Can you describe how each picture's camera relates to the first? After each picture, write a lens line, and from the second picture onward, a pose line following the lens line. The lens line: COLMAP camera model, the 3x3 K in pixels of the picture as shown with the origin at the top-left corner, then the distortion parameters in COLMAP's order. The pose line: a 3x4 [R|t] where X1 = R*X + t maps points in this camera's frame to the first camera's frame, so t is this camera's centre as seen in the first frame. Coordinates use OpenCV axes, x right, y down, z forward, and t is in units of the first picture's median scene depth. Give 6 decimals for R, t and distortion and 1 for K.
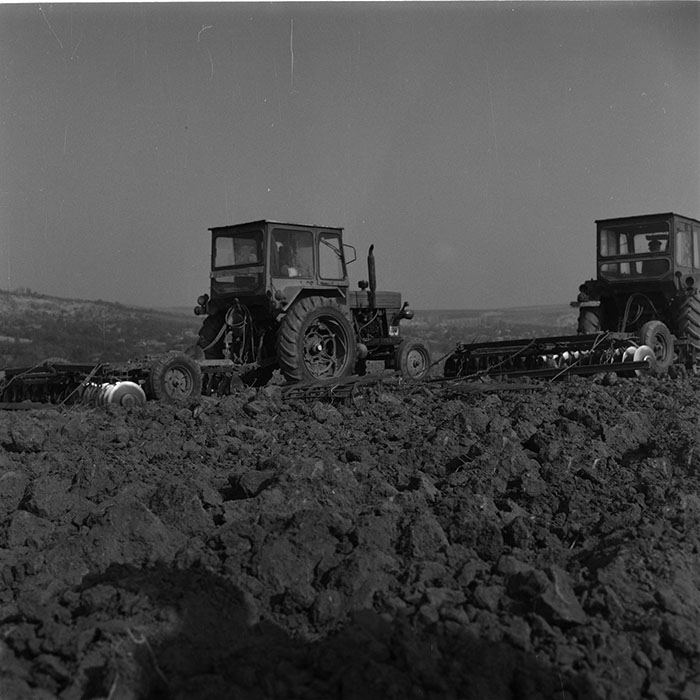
lens RADIAL K [[973.4, 0, 350.7], [0, 973.4, 350.4], [0, 0, 1]] dist [0.008435, 0.000000]
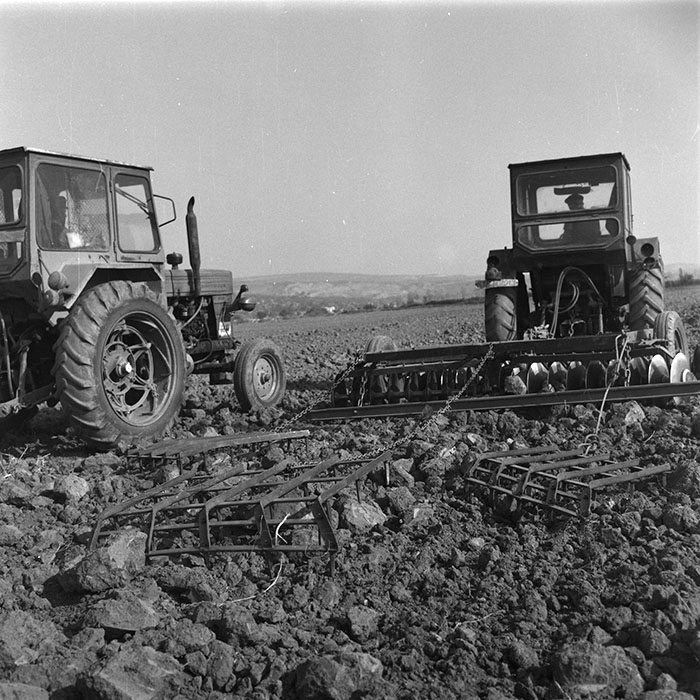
lens RADIAL K [[973.4, 0, 348.2], [0, 973.4, 350.0], [0, 0, 1]] dist [0.008435, 0.000000]
pose [[0.963406, -0.036540, 0.265543, -0.057108], [0.028795, 0.999040, 0.033004, -0.027957], [-0.266494, -0.024150, 0.963534, 0.377194]]
